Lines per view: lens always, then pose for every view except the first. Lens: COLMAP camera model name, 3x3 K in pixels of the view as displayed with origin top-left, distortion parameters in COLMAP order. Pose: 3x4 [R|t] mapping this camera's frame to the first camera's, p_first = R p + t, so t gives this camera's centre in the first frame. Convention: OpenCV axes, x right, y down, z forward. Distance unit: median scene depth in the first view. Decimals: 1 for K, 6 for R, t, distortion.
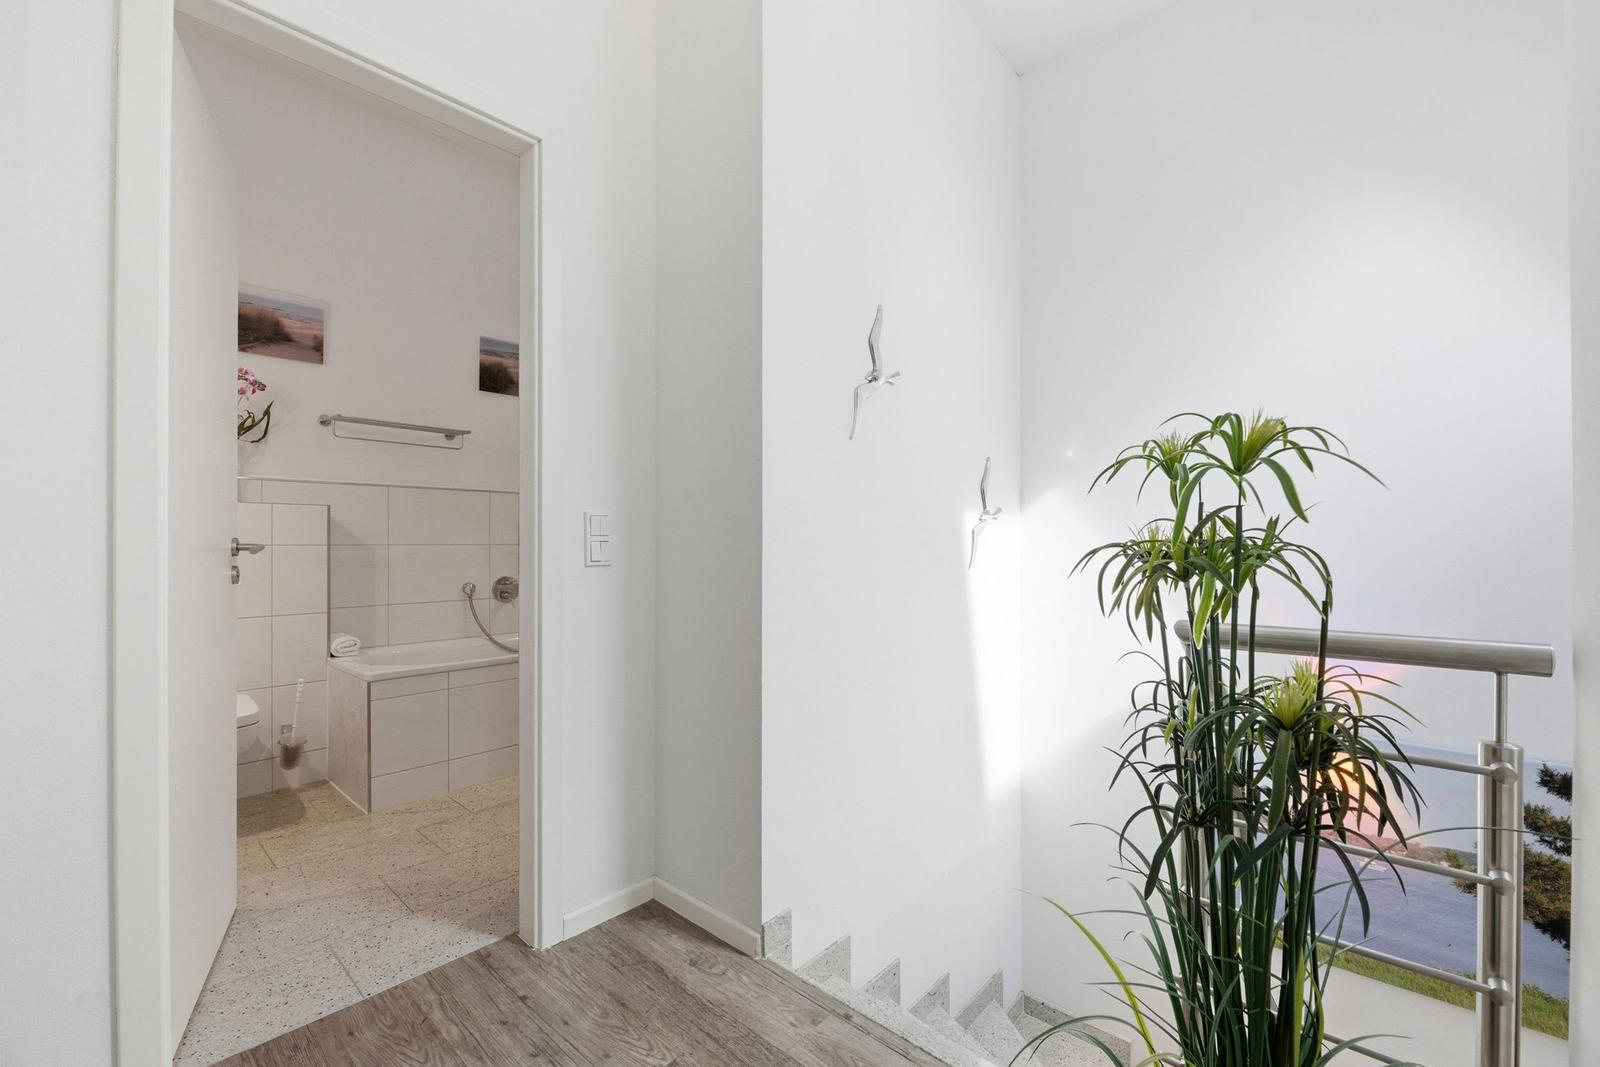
lens RADIAL K [[674.7, 0, 809.3], [0, 674.7, 530.9], [0, 0, 1]] dist [-0.006308, -0.000171]
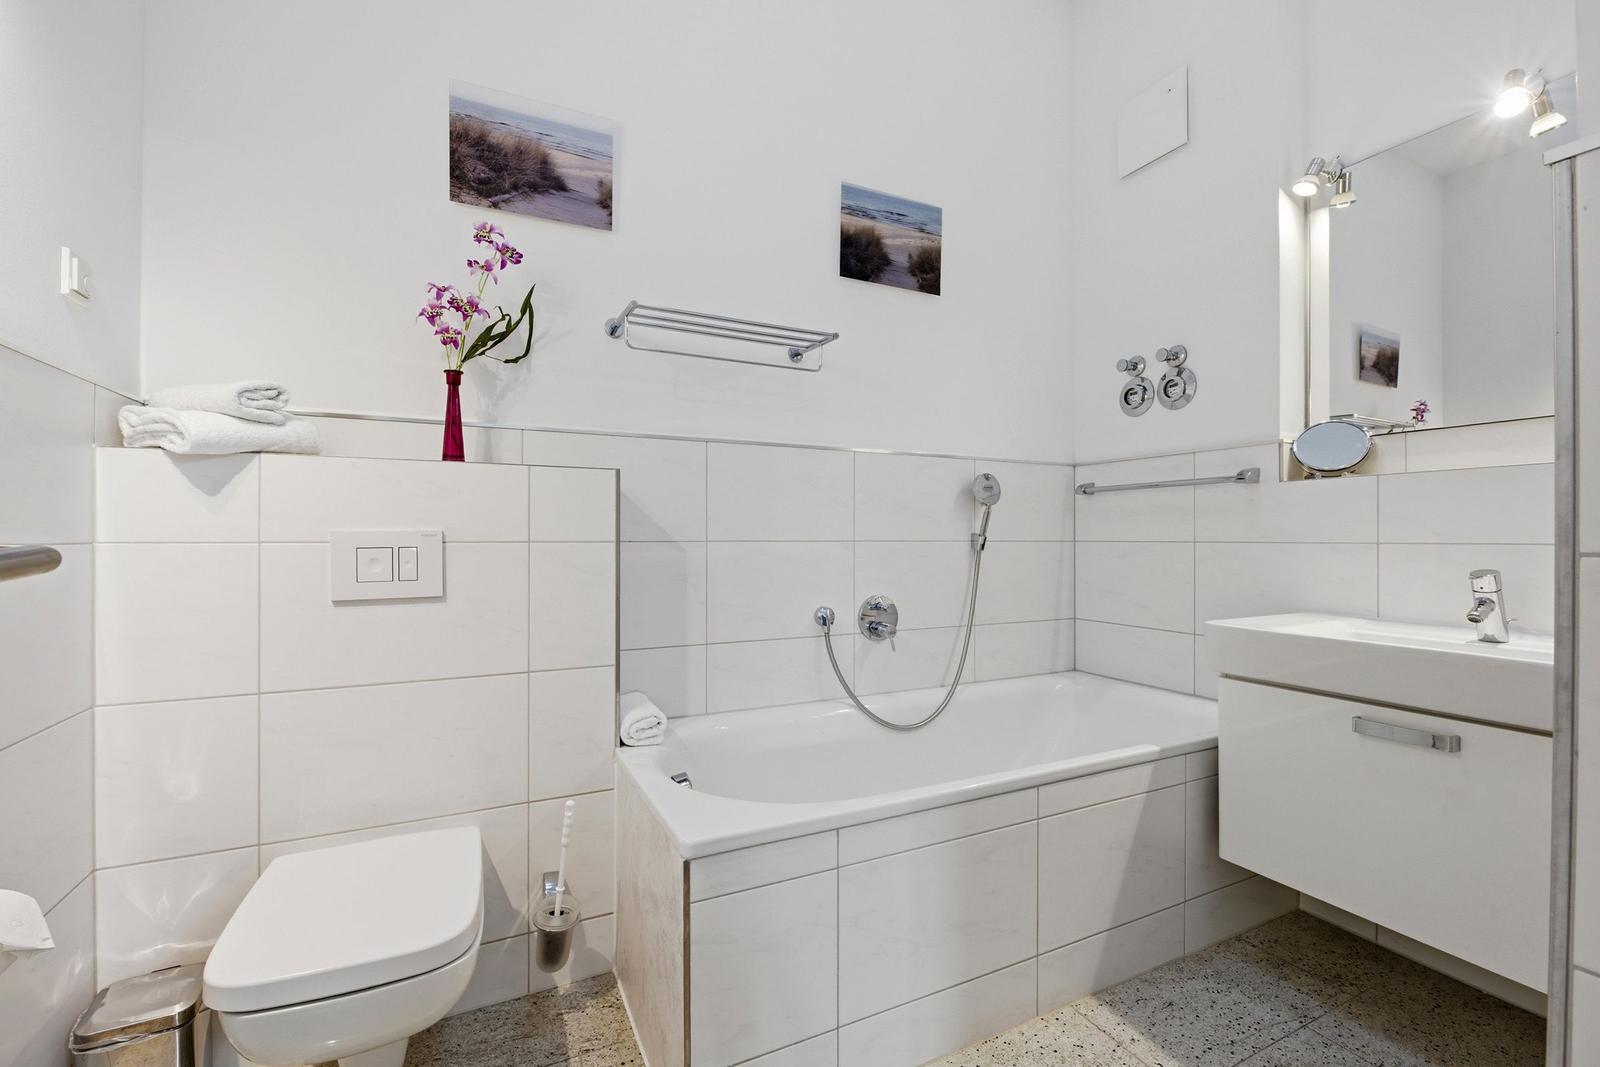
lens RADIAL K [[676.8, 0, 804.2], [0, 676.8, 518.7], [0, 0, 1]] dist [-0.005950, -0.000248]
pose [[0.929894, 0.001751, -0.367823, -0.365192], [-0.001866, 0.999998, 0.000045, 0.001360], [0.367823, 0.000644, 0.929896, 0.535498]]
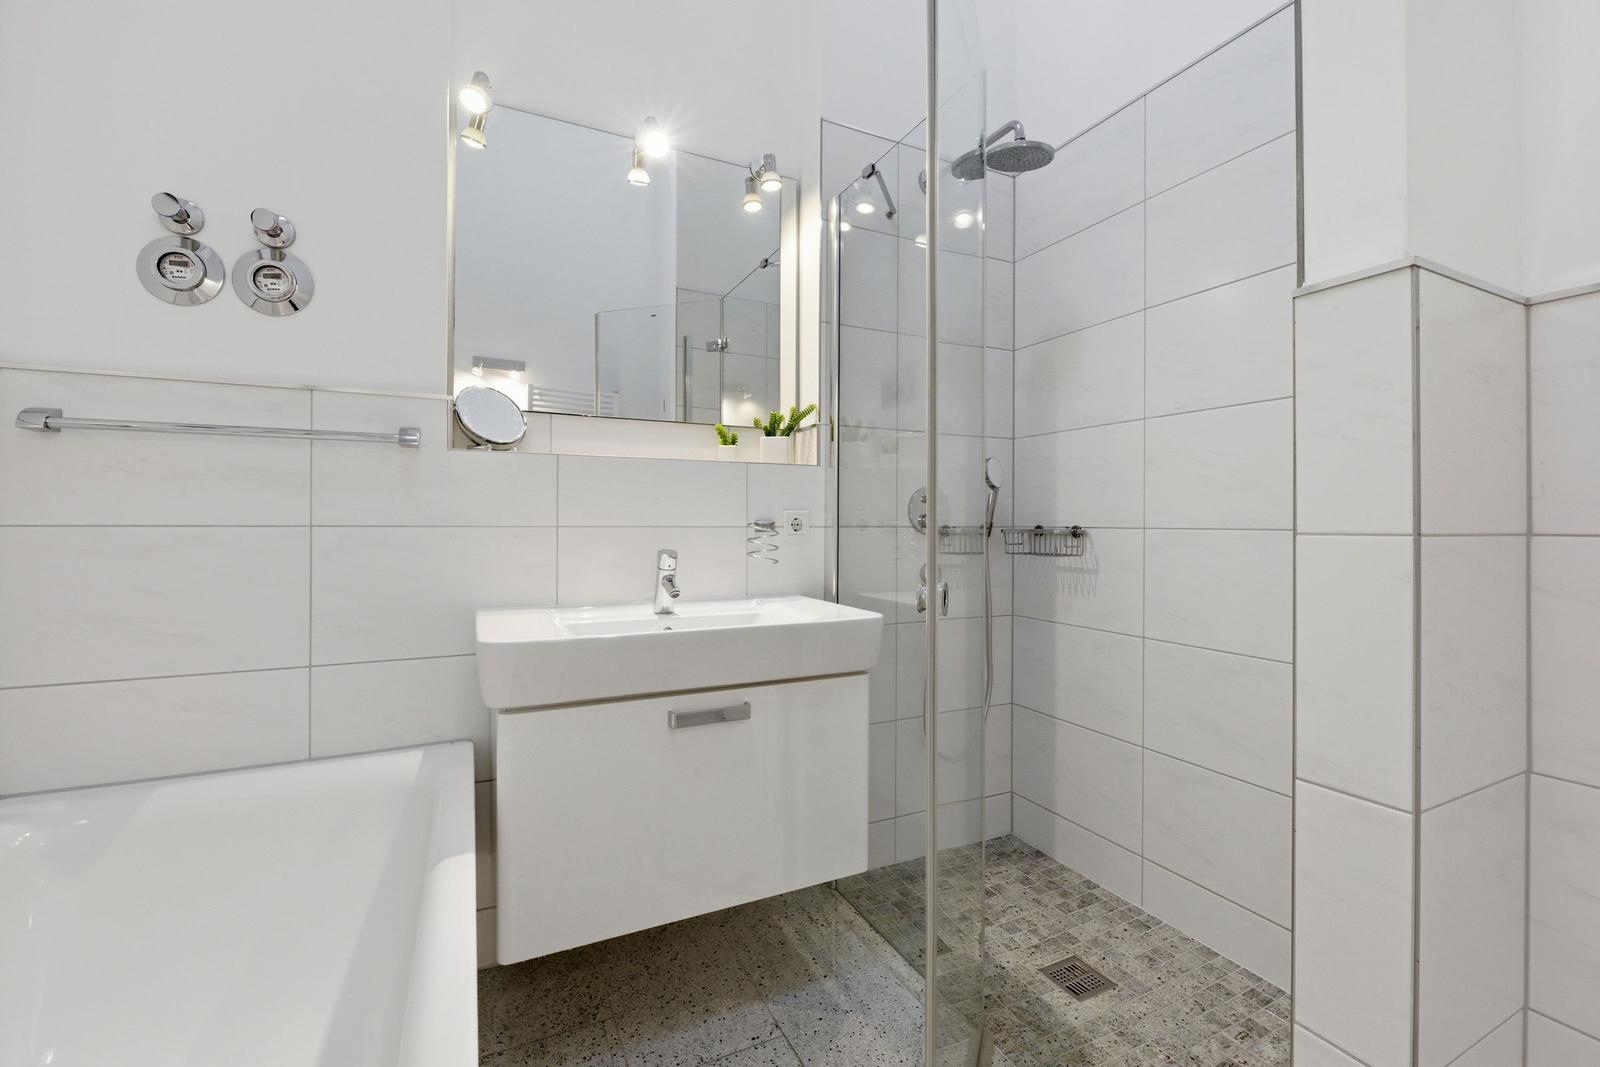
lens RADIAL K [[676.8, 0, 804.2], [0, 676.8, 518.7], [0, 0, 1]] dist [-0.005950, -0.000248]
pose [[0.373024, 0.015836, 0.927686, -0.719914], [-0.031211, 0.999503, -0.004512, 0.020353], [-0.927296, -0.027271, 0.373333, 1.153991]]
